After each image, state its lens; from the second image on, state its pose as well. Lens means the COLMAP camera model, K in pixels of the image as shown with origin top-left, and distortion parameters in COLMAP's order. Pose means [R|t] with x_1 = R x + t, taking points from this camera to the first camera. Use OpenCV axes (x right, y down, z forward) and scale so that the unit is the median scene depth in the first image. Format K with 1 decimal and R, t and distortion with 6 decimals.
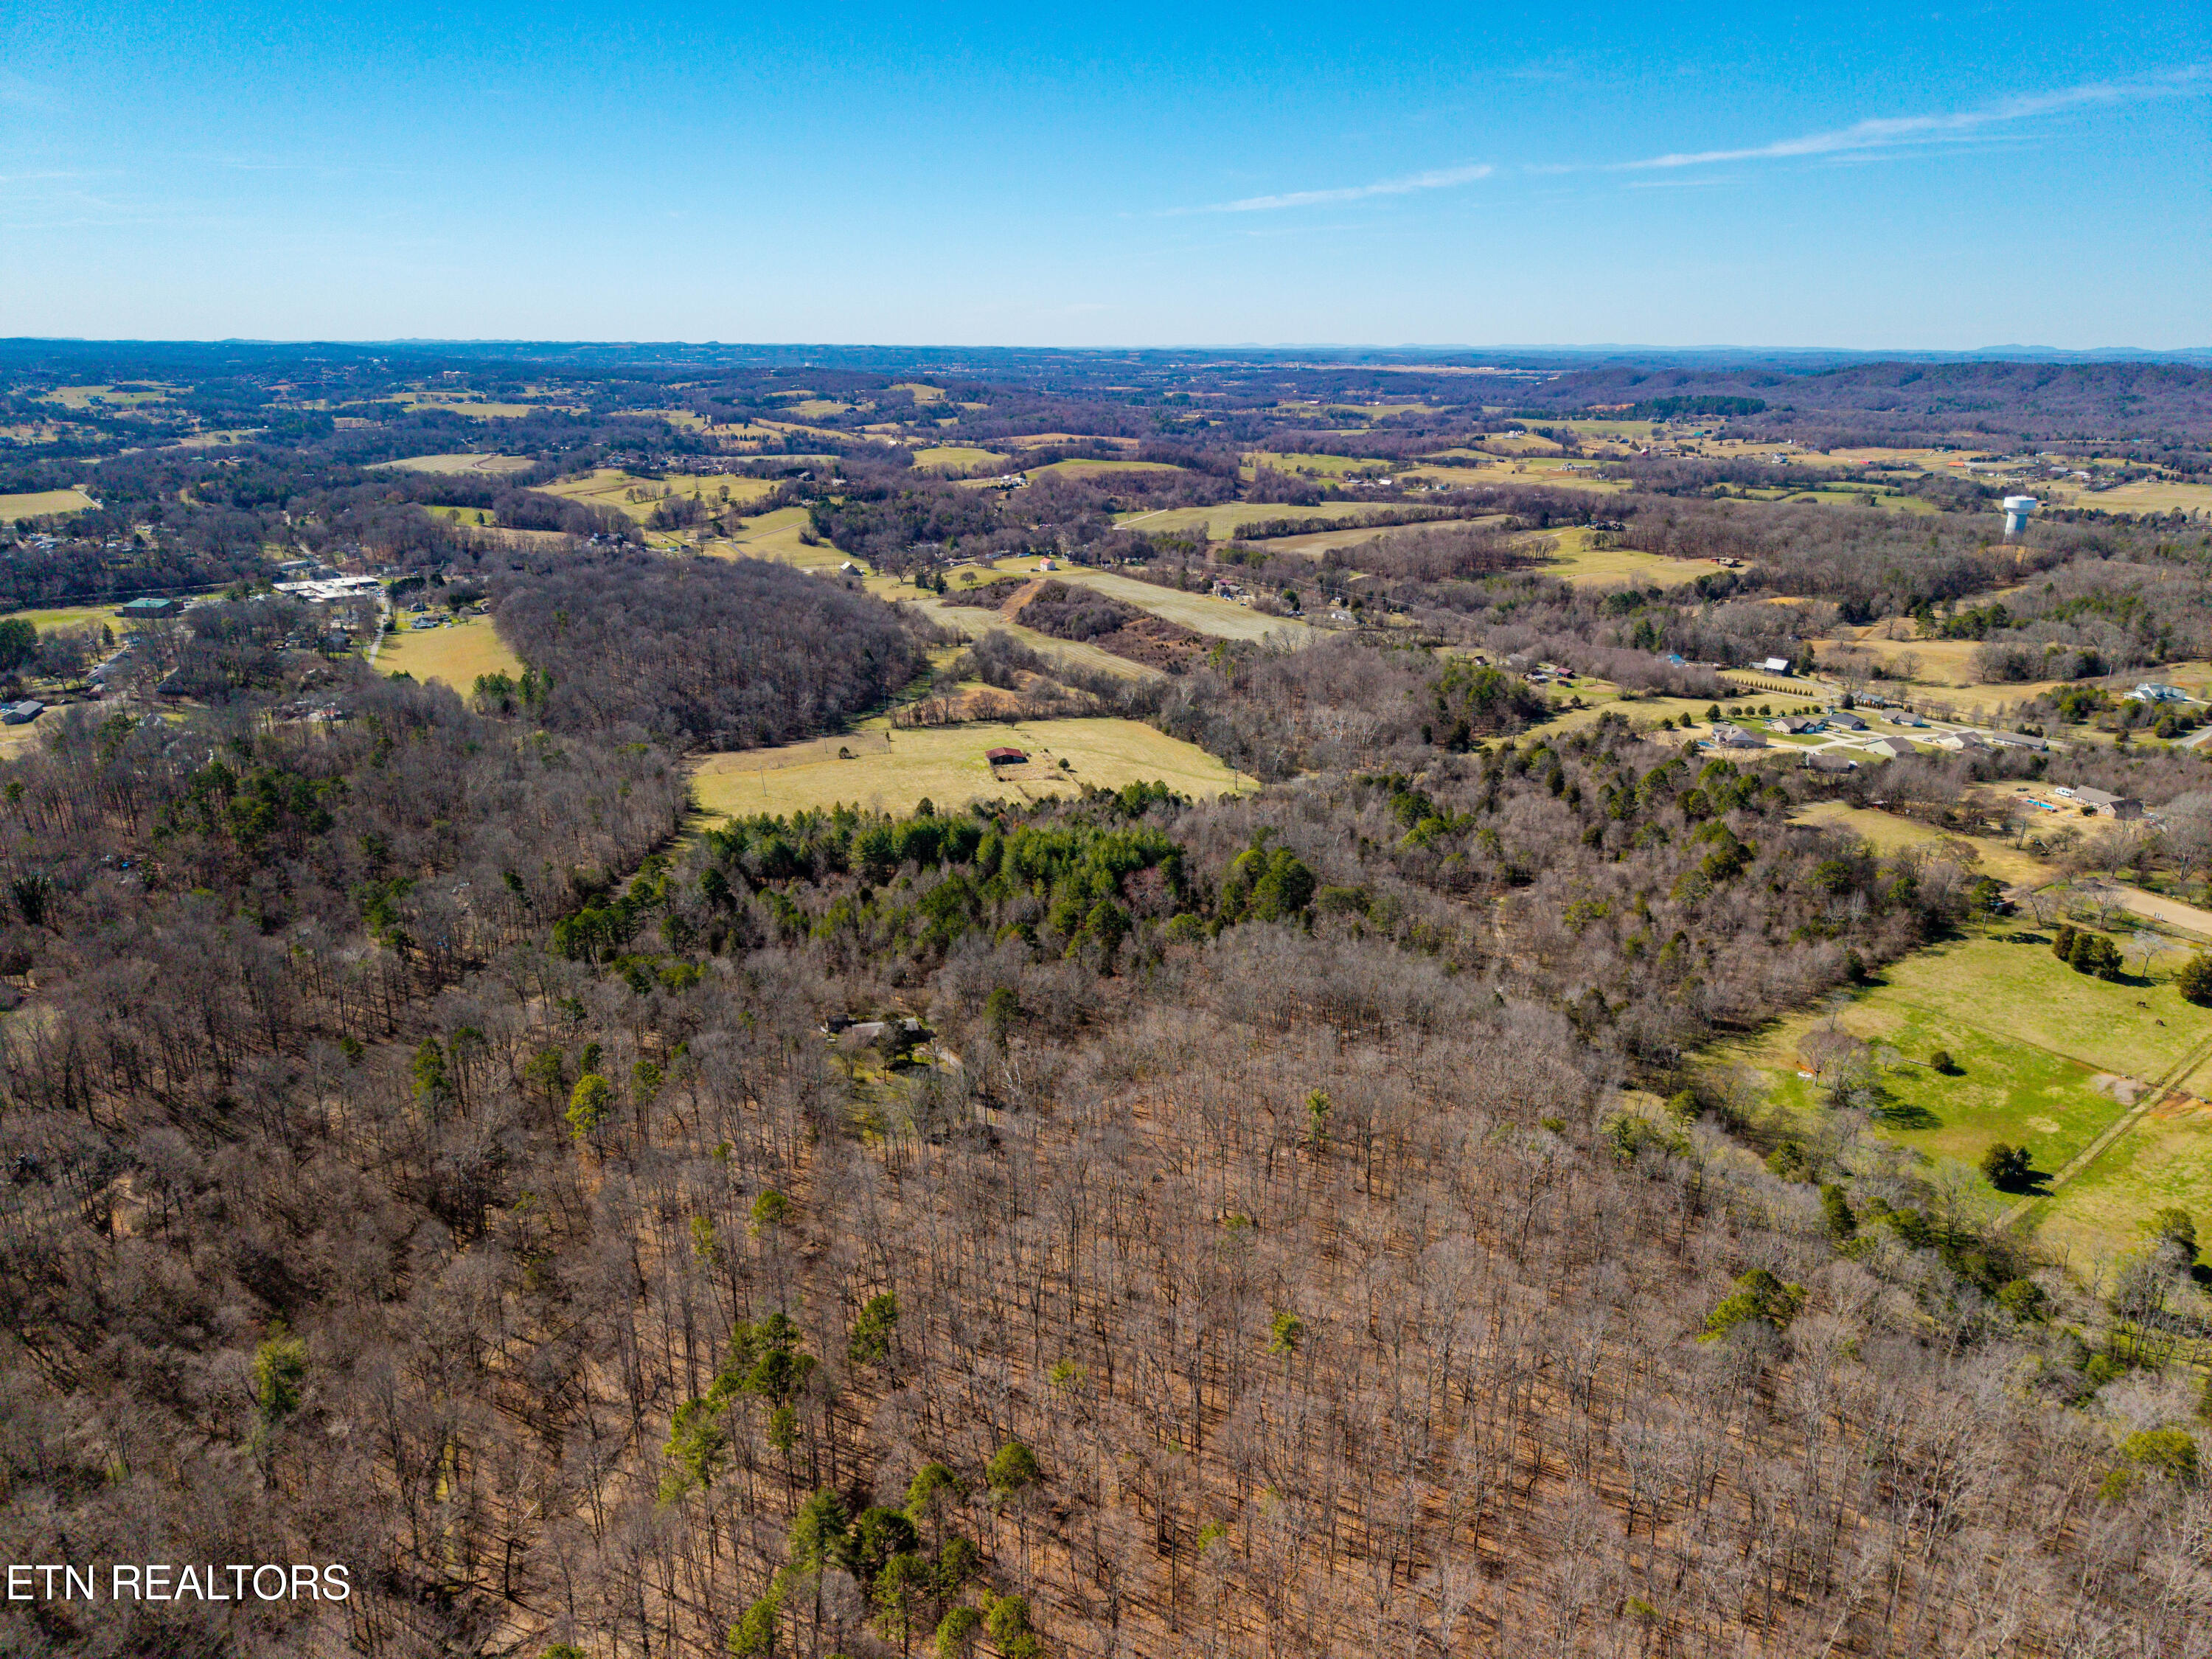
lens RADIAL K [[1475.5, 0, 1124.4], [0, 1475.5, 849.1], [0, 0, 1]] dist [0.024443, -0.023394]
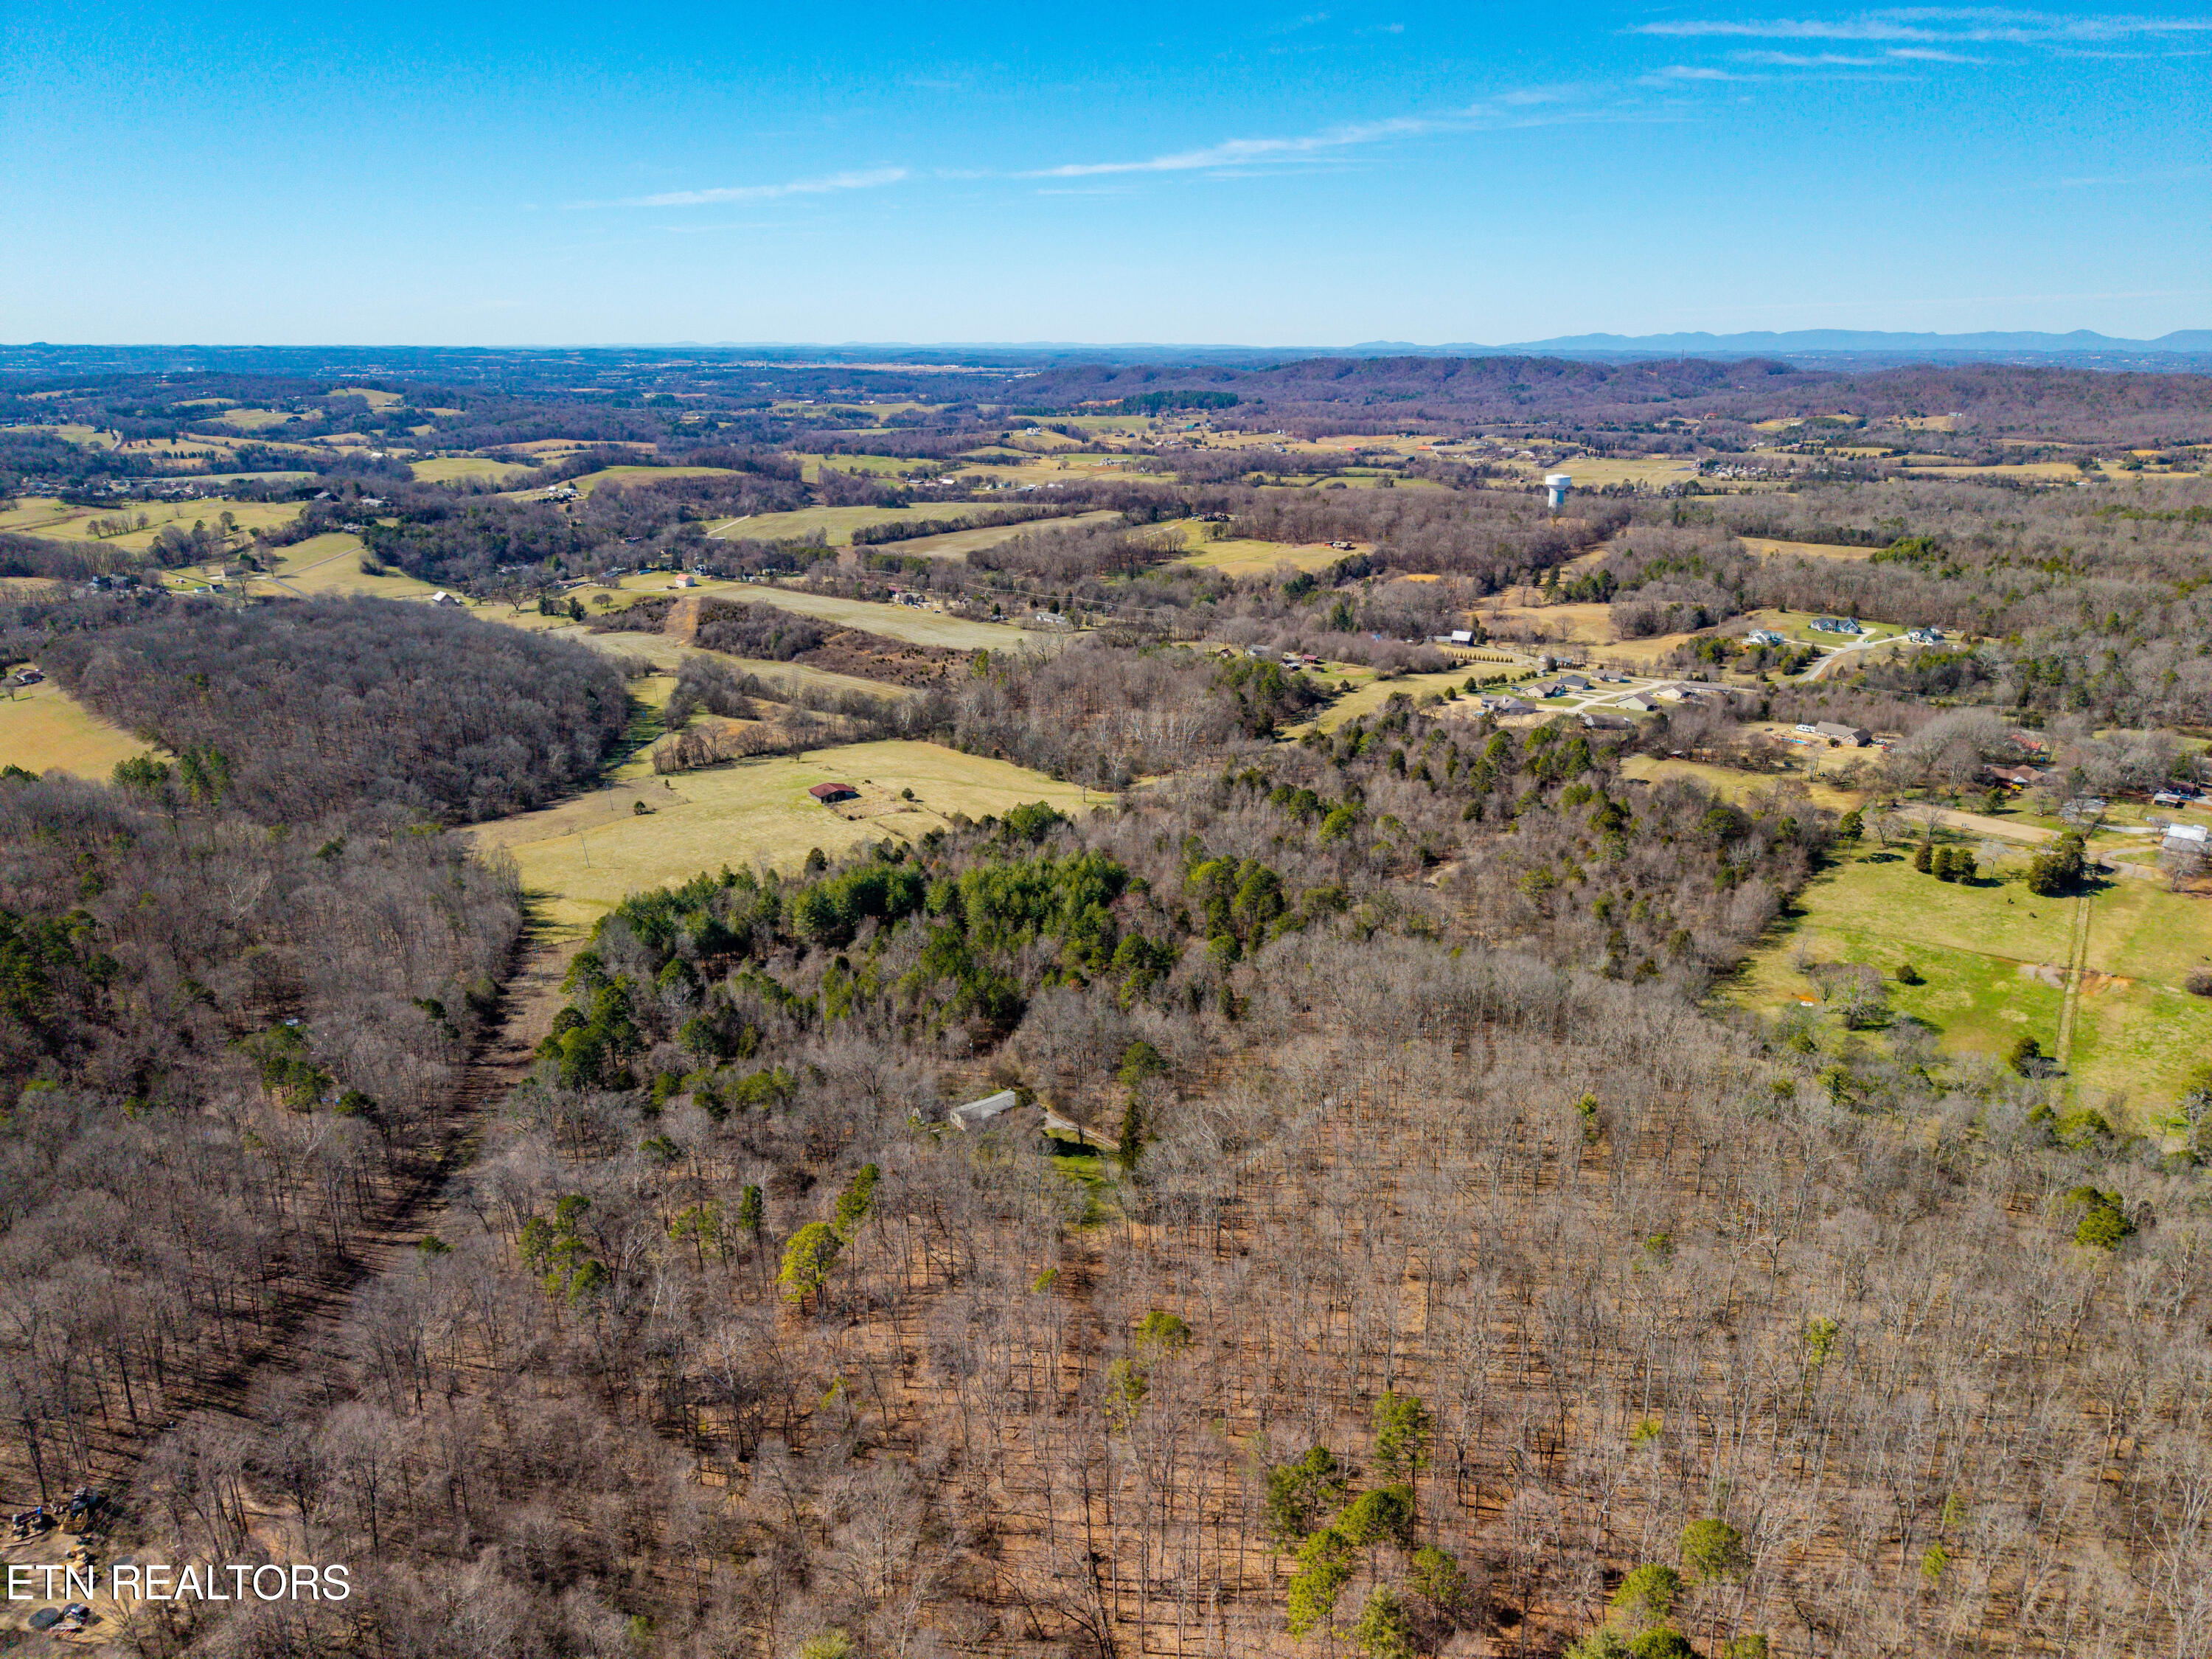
lens RADIAL K [[1475.5, 0, 1119.0], [0, 1475.5, 832.8], [0, 0, 1]] dist [0.024443, -0.023394]
pose [[0.938399, -0.113174, 0.326496, -0.148118], [0.116109, 0.993180, 0.010551, -0.018488], [-0.325464, 0.028008, 0.945140, 0.047536]]
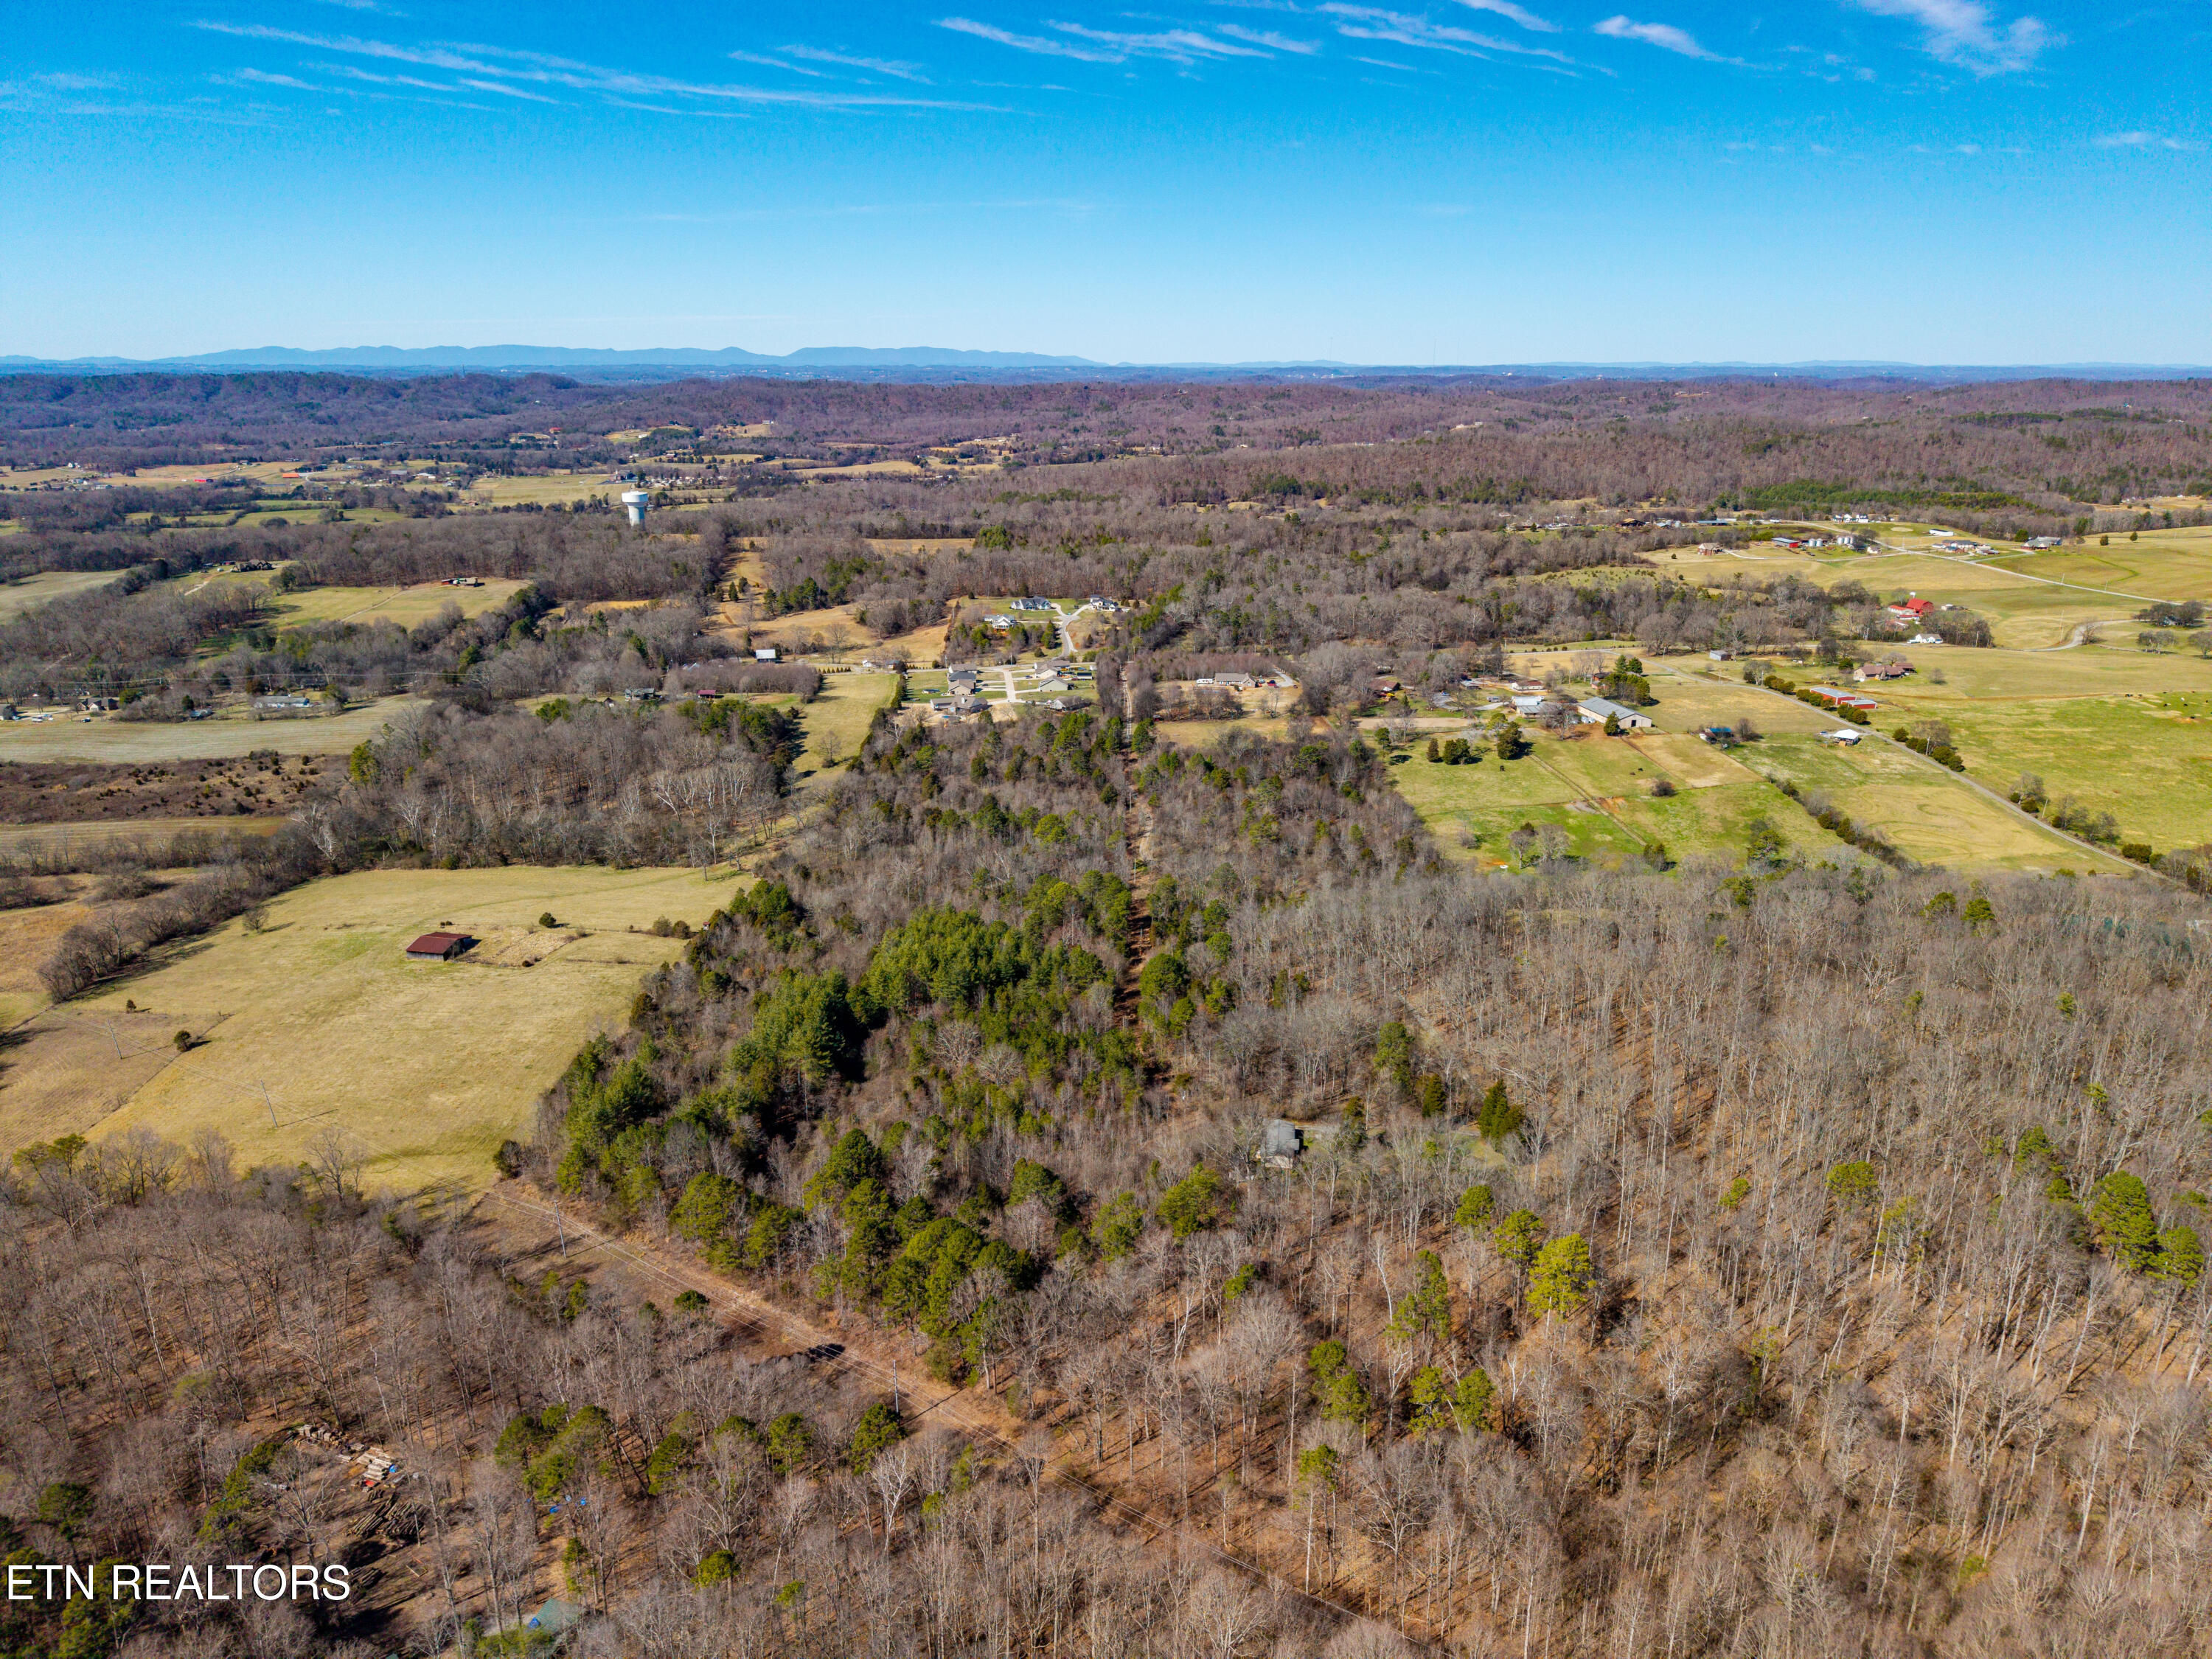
lens RADIAL K [[1475.5, 0, 1112.2], [0, 1475.5, 840.4], [0, 0, 1]] dist [0.024443, -0.023394]
pose [[0.407899, -0.287394, 0.866616, -0.374245], [0.296847, 0.939345, 0.171793, -0.093296], [-0.863424, 0.187178, 0.468470, 0.261101]]
